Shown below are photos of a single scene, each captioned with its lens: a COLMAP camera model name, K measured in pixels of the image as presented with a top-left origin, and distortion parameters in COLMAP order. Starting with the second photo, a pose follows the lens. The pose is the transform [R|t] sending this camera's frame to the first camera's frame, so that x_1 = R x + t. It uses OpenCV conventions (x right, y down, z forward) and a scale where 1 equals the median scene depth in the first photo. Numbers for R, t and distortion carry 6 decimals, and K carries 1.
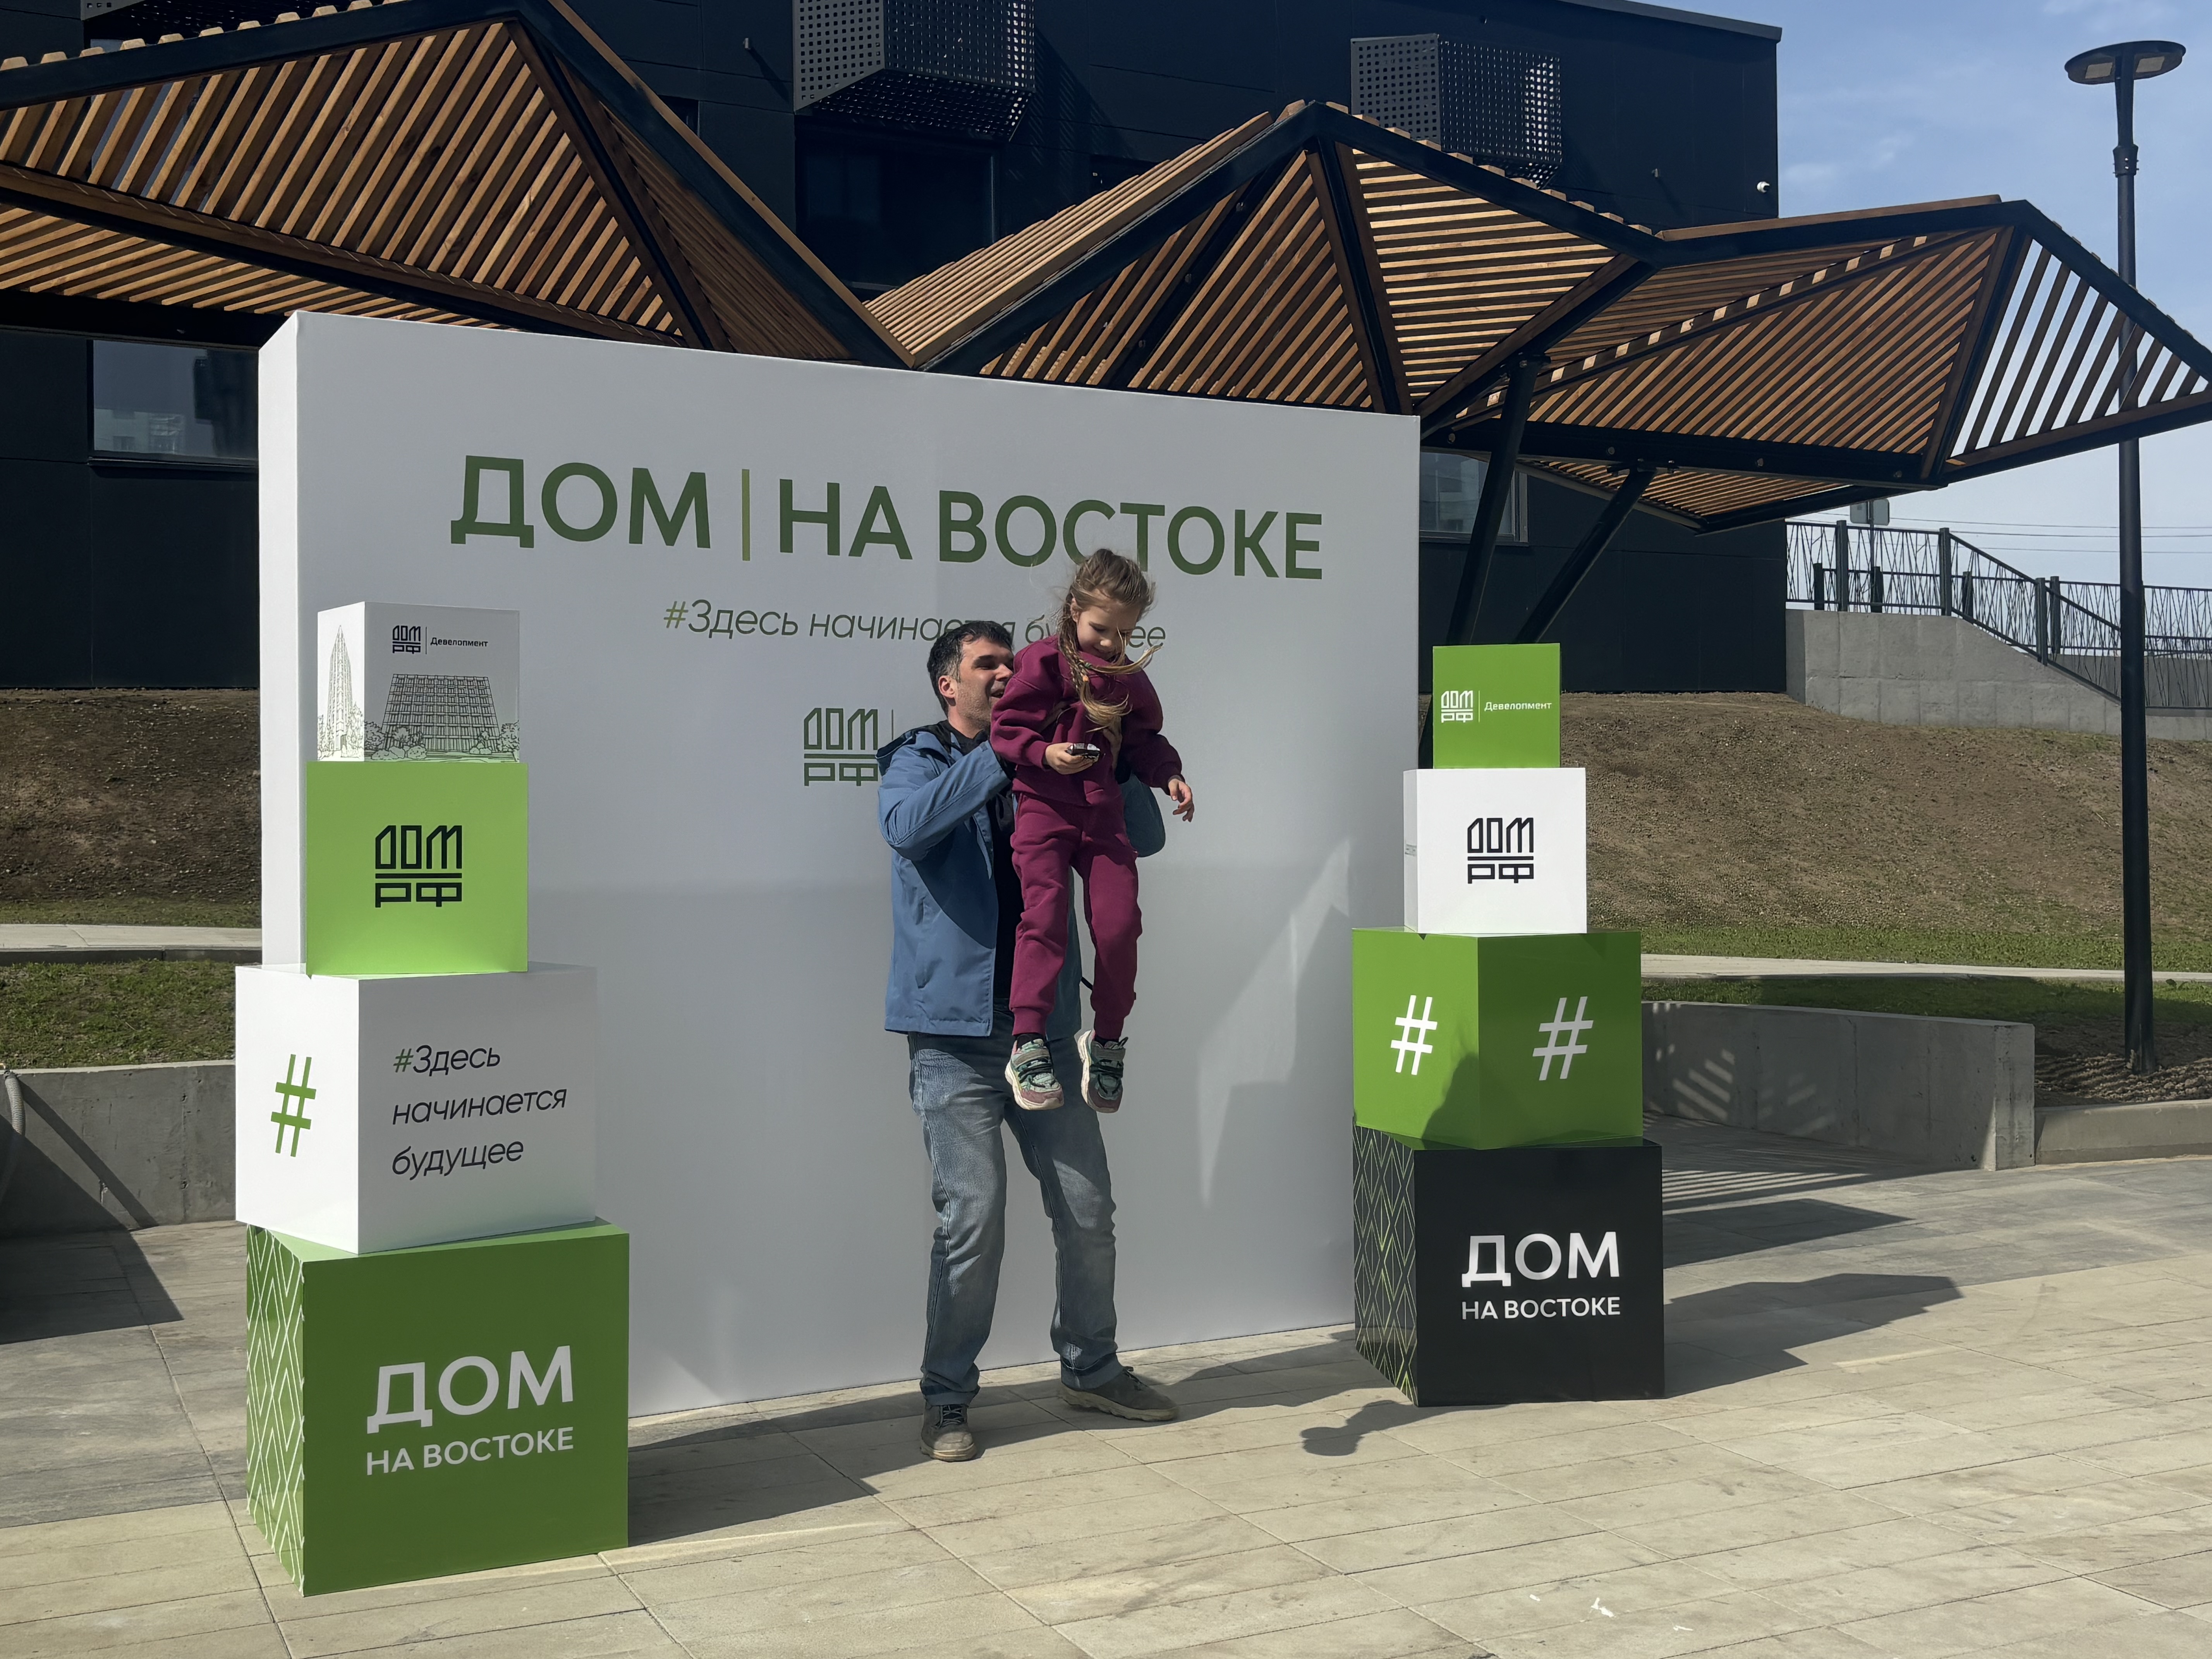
lens RADIAL K [[2389.6, 0, 1106.0], [0, 2389.6, 829.5], [0, 0, 1]] dist [0.273936, -1.148851]
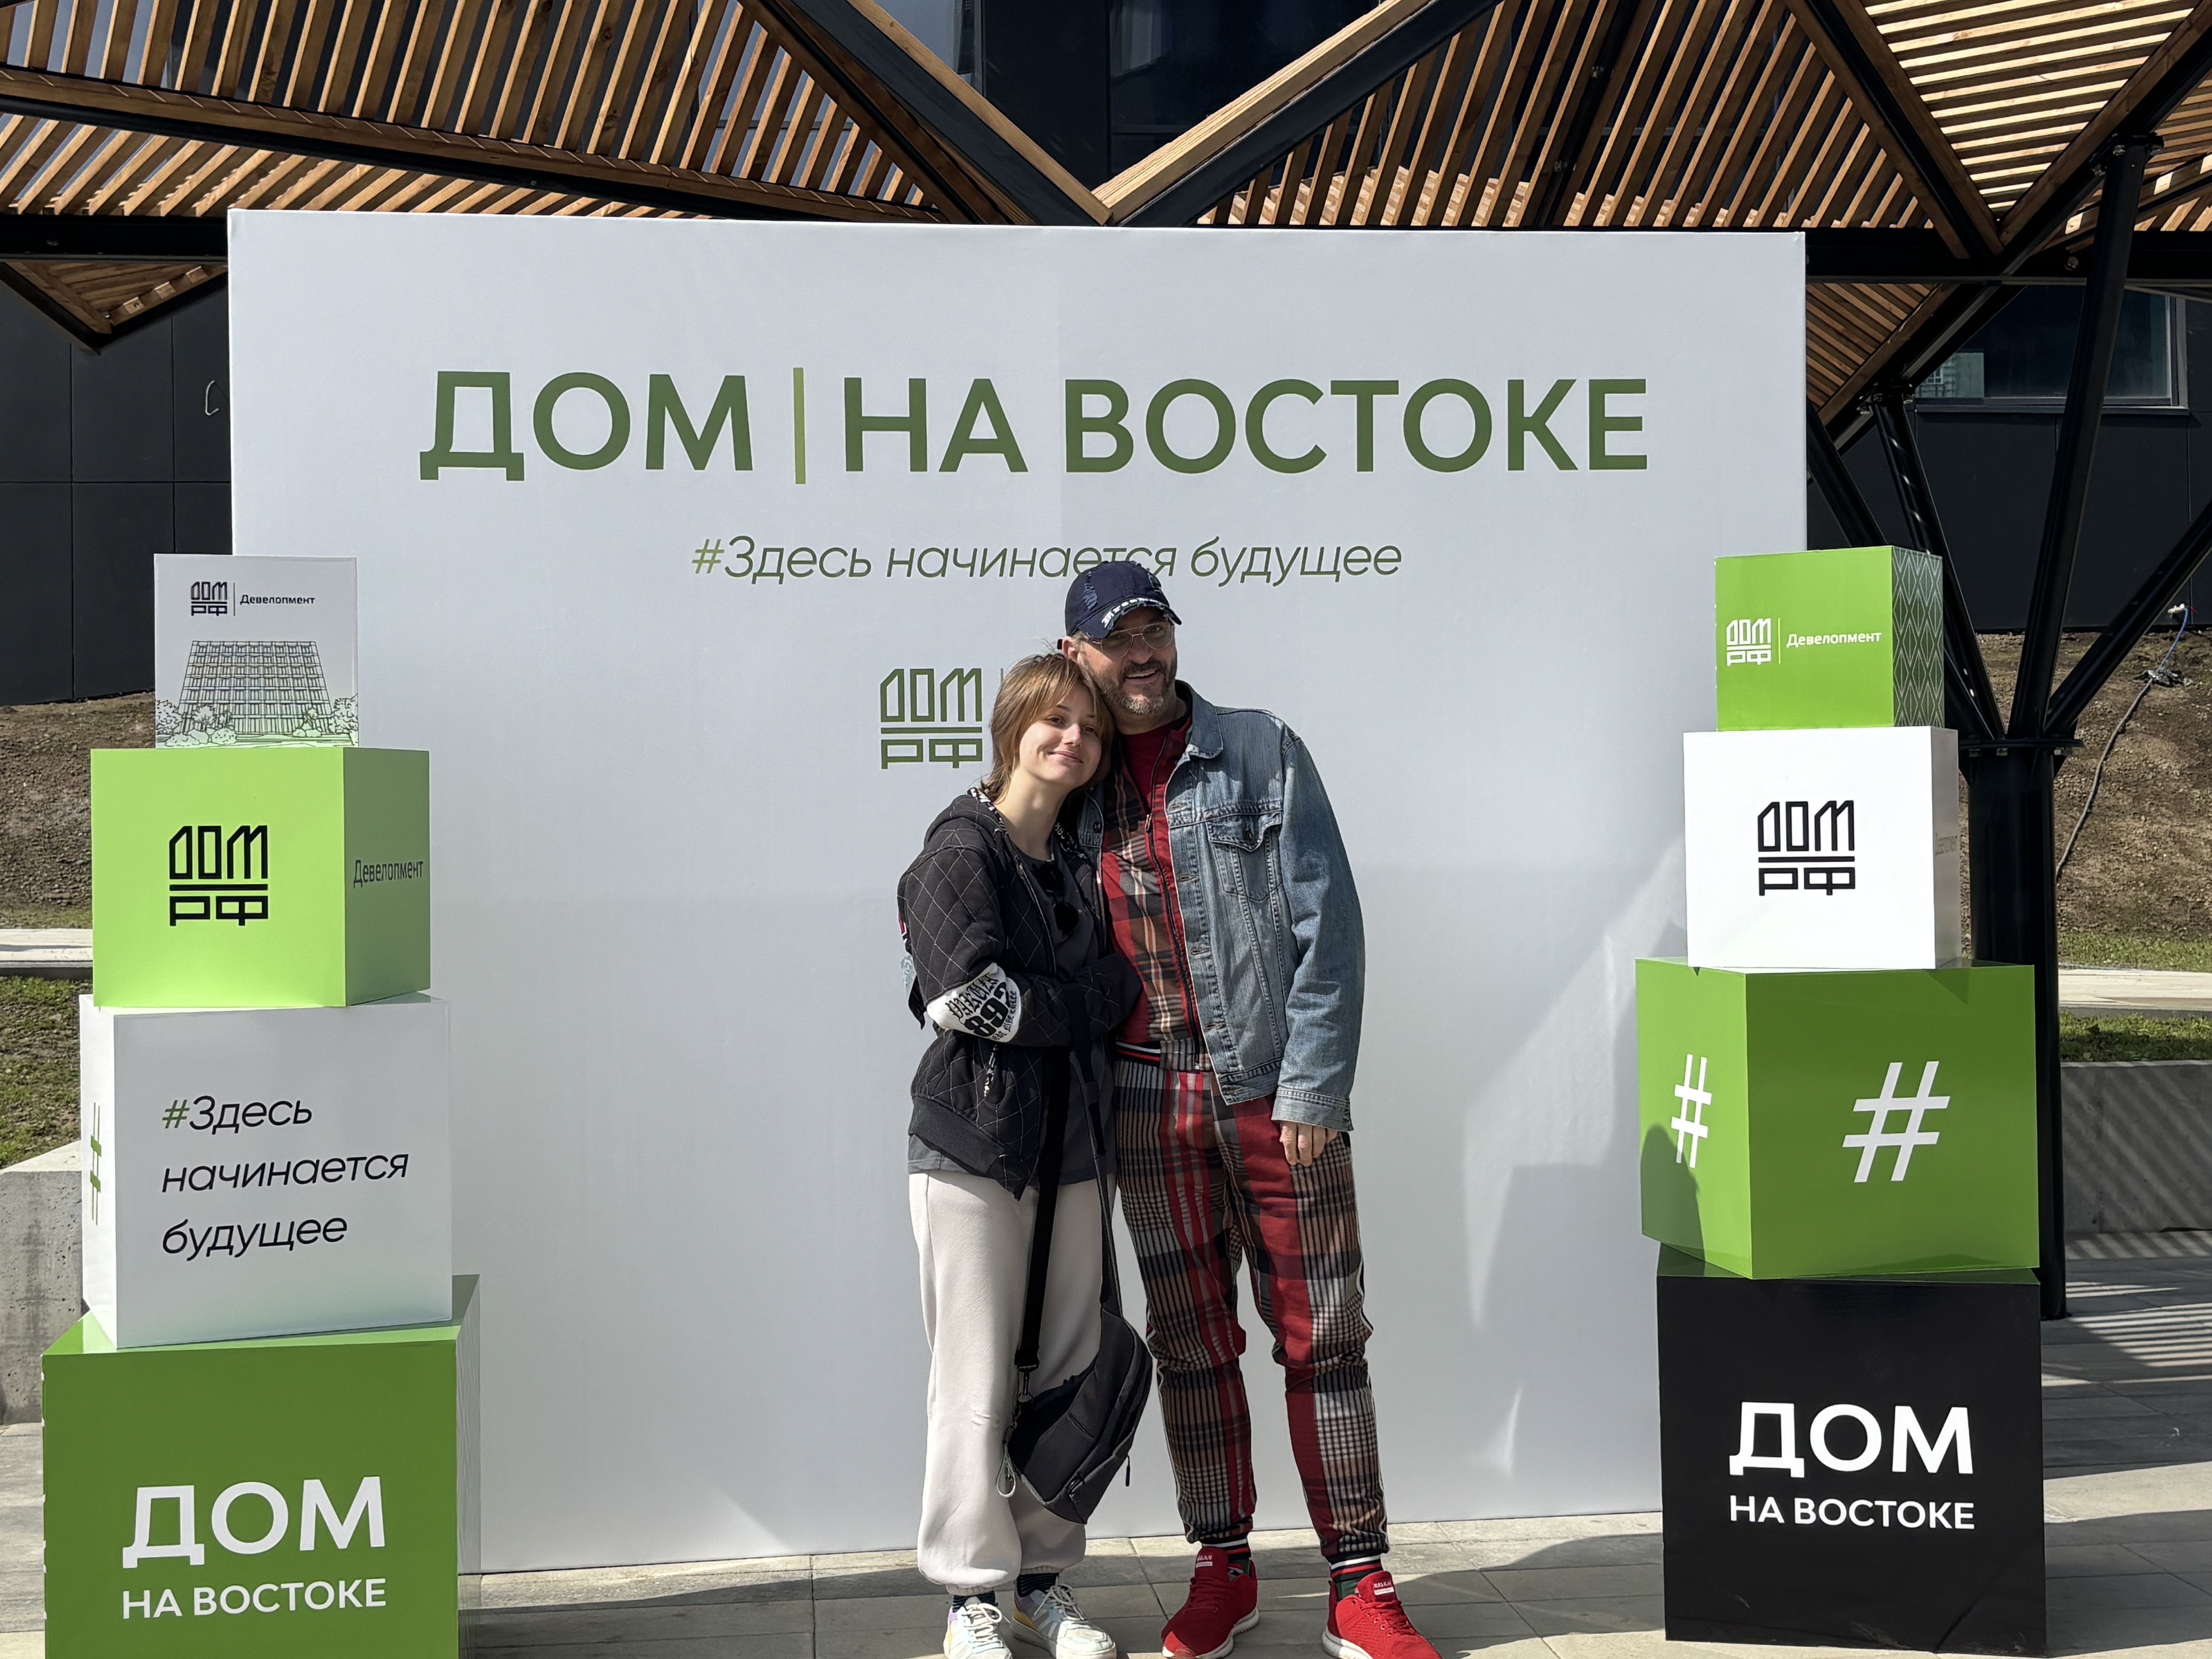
lens RADIAL K [[2897.2, 0, 1087.4], [0, 2897.2, 821.8], [0, 0, 1]] dist [0.264318, -1.027960]
pose [[0.937771, -0.007435, -0.347175, 0.264265], [0.008057, 0.999967, 0.000347, -0.000805], [0.347161, -0.003122, 0.937800, 0.137102]]
